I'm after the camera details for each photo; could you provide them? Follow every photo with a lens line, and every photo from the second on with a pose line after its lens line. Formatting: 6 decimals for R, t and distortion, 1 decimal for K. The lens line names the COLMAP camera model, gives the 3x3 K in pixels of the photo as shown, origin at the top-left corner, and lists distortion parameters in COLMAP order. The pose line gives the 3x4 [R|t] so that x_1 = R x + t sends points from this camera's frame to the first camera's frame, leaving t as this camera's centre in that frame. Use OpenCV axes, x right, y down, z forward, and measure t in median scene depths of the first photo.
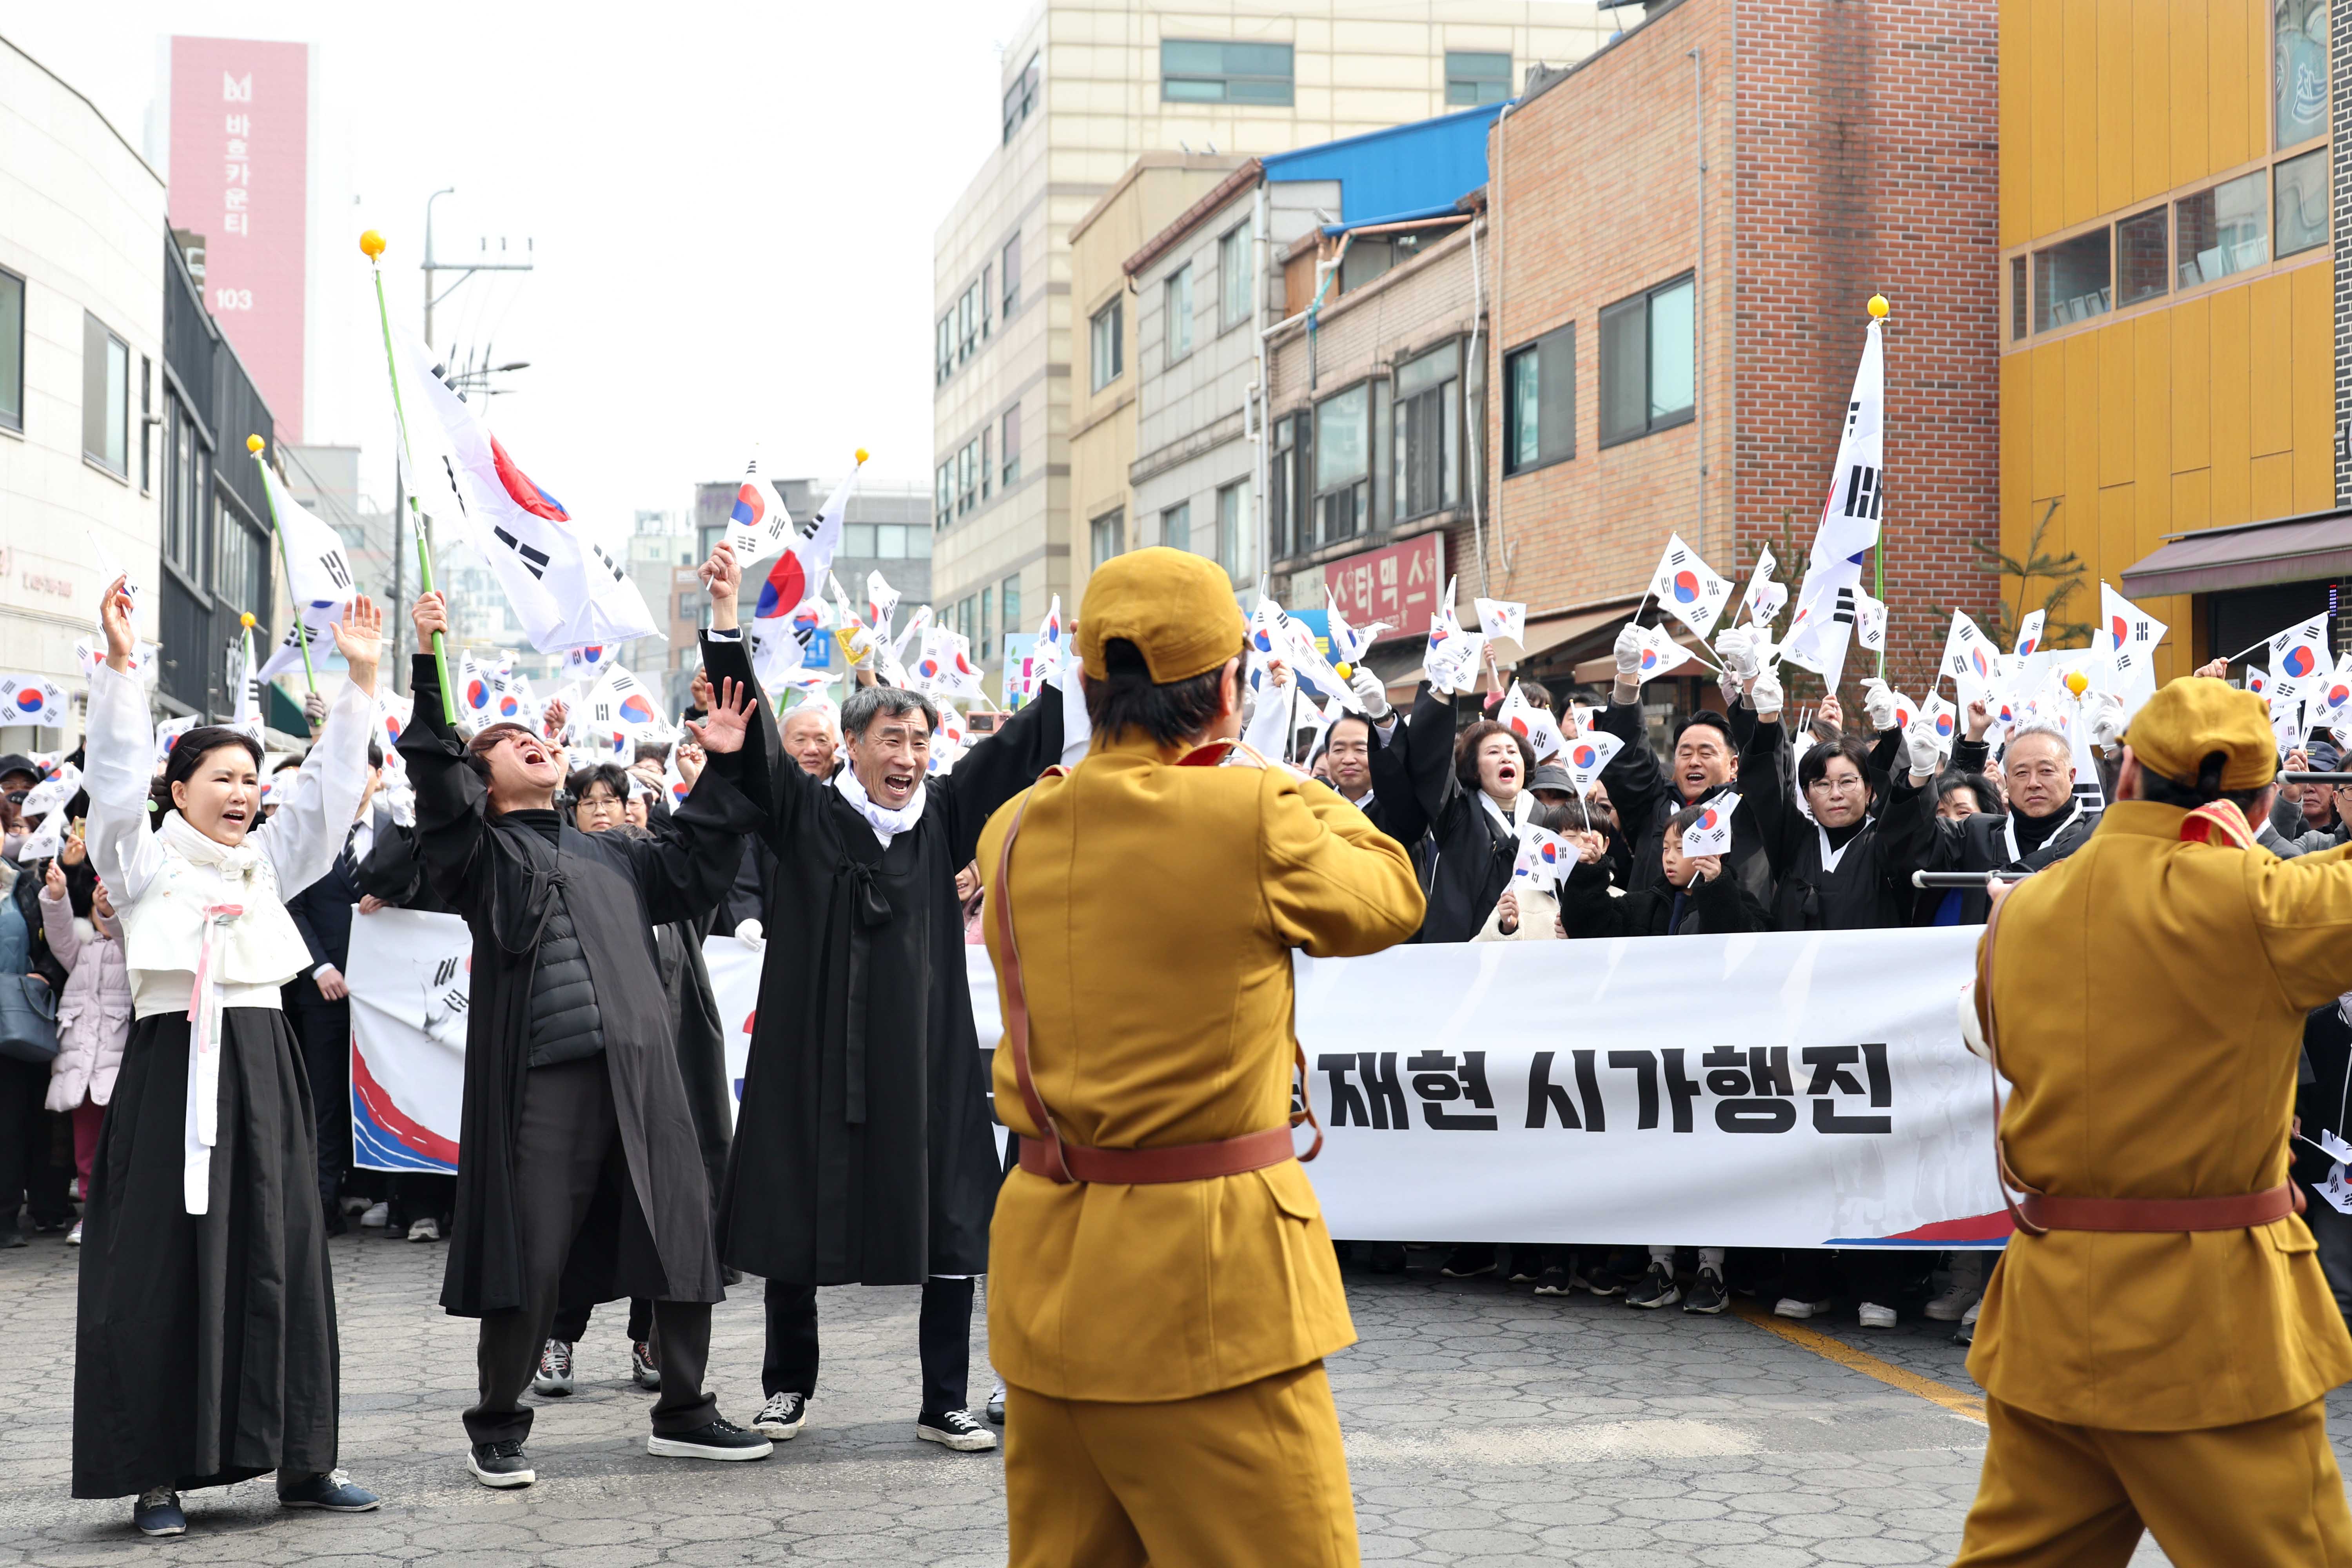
lens RADIAL K [[3503.3, 0, 1176.0], [0, 3503.3, 784.0], [0, 0, 1]] dist [-0.016549, -0.038929]
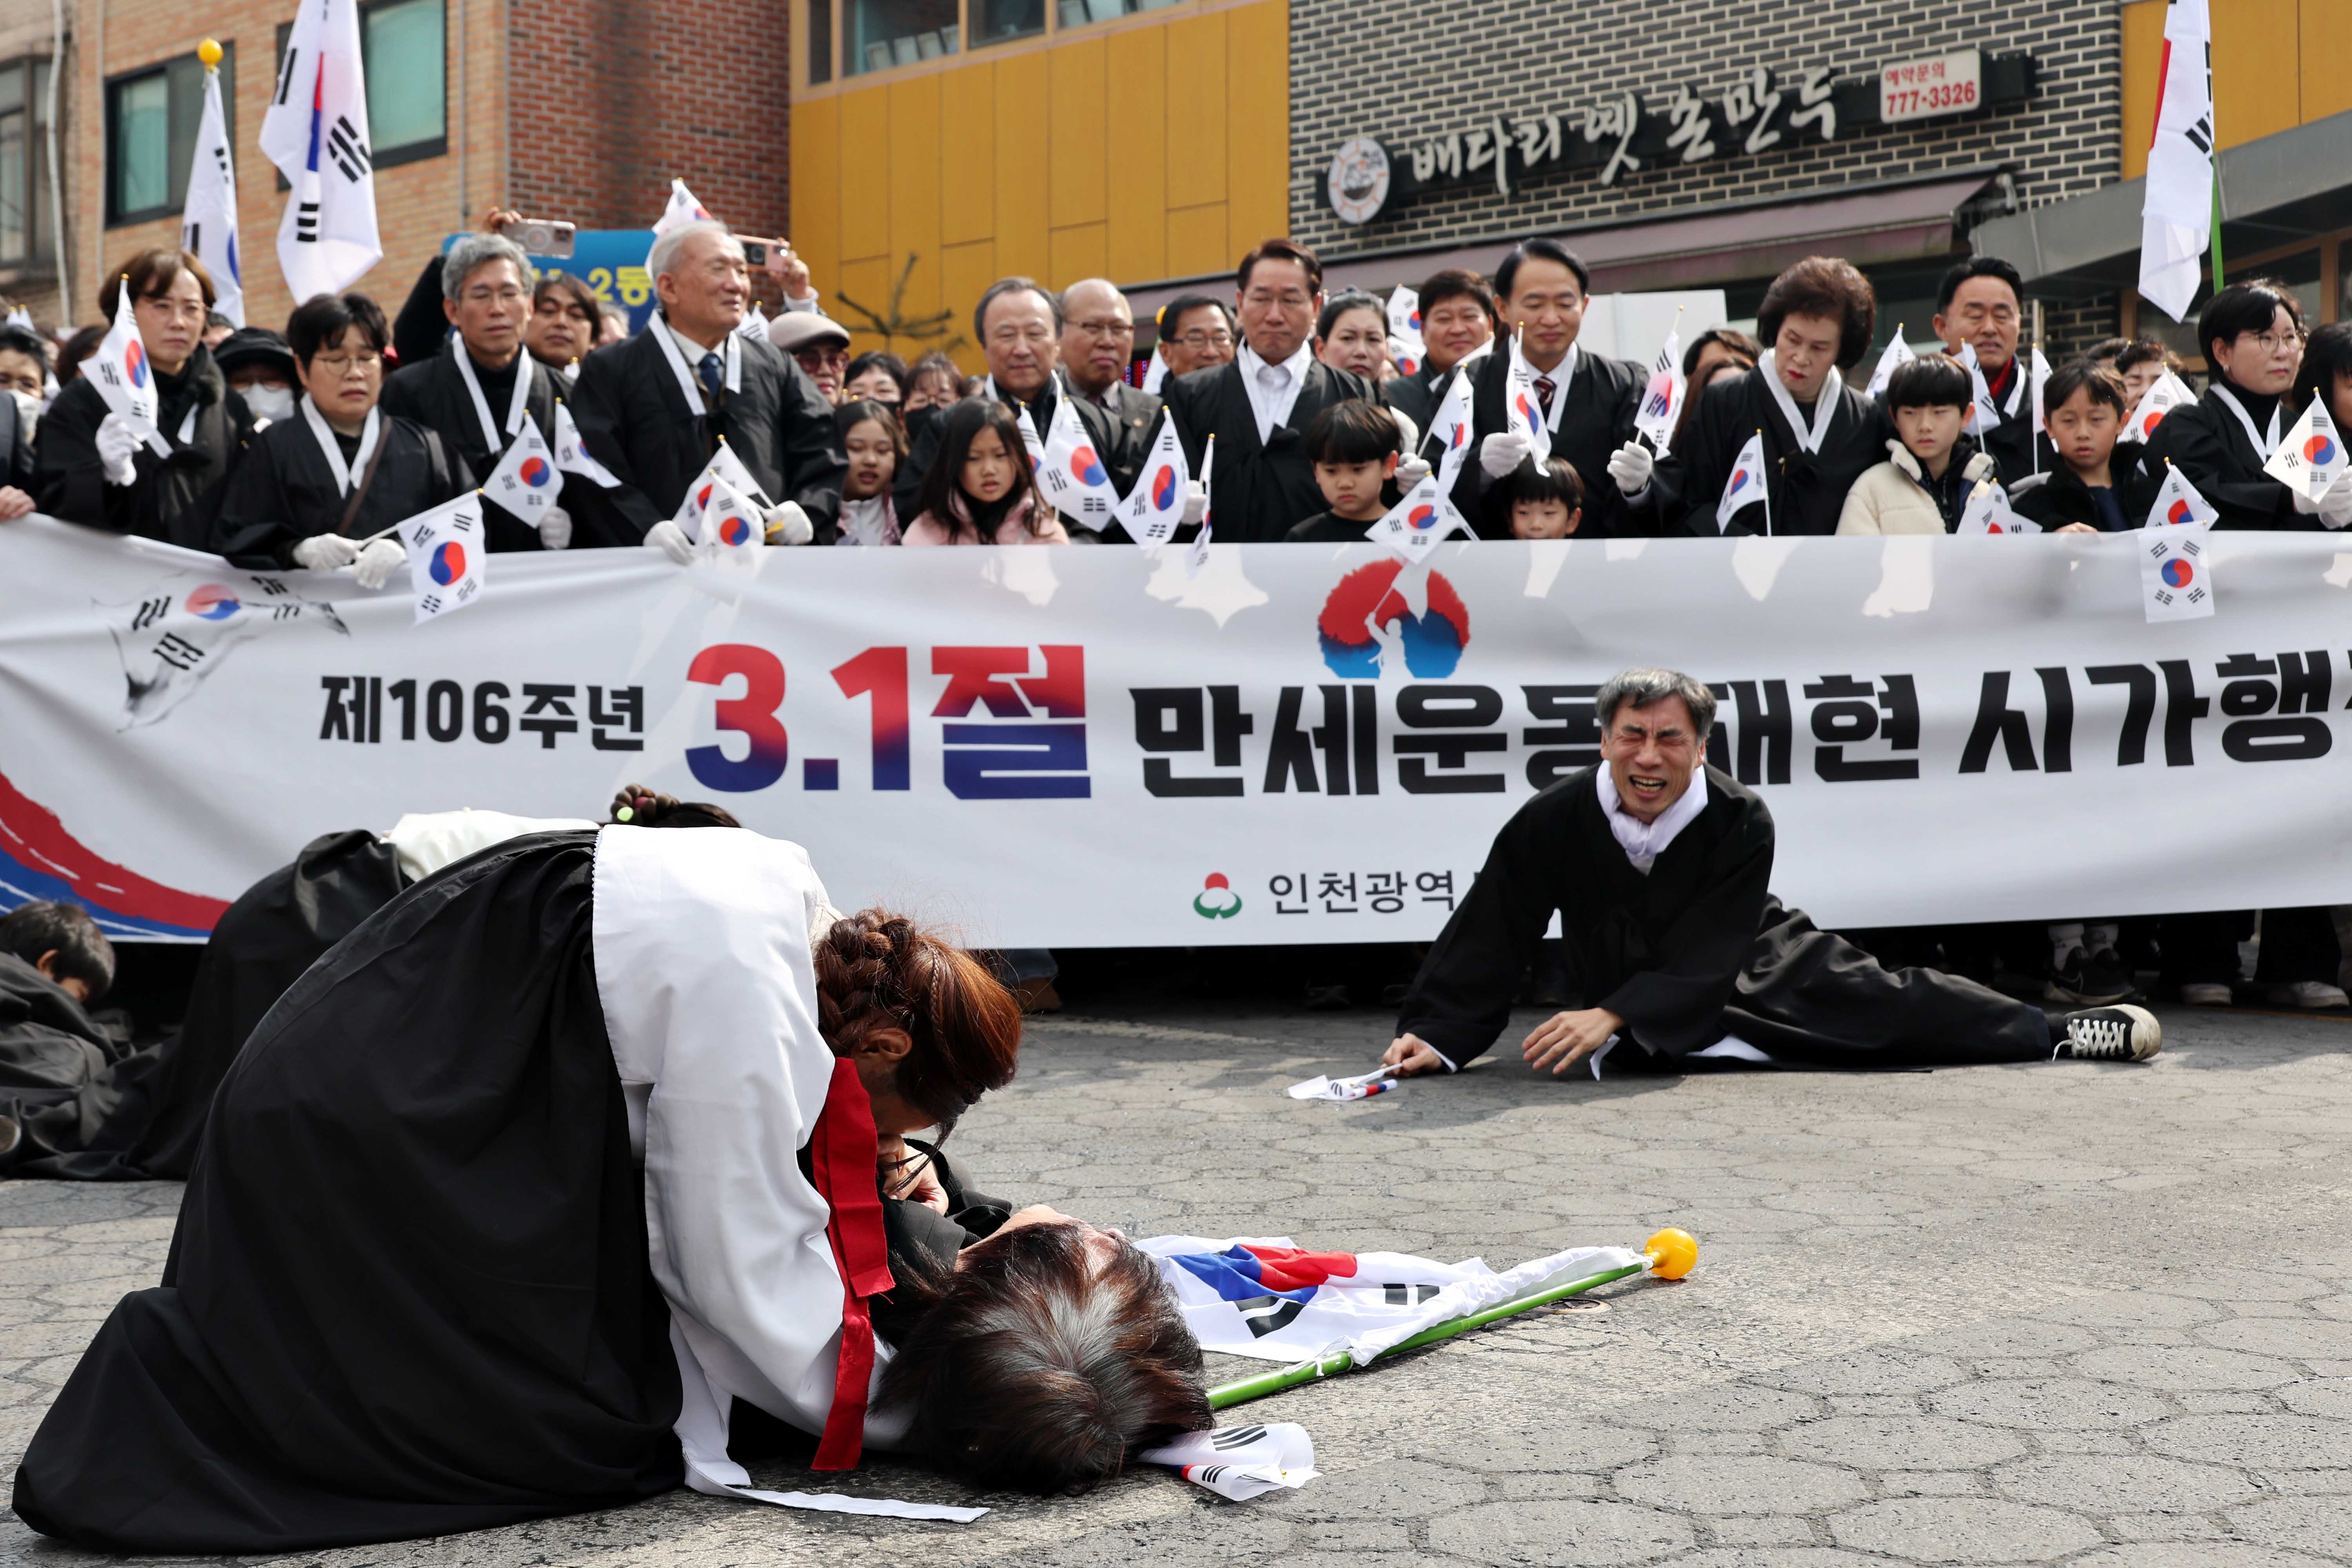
lens RADIAL K [[3503.3, 0, 1176.0], [0, 3503.3, 784.0], [0, 0, 1]] dist [-0.016549, -0.038929]
pose [[0.849541, -0.019161, 0.527175, -0.171814], [0.004861, 0.999582, 0.028498, 0.030976], [-0.527500, -0.021647, 0.849279, 0.179476]]
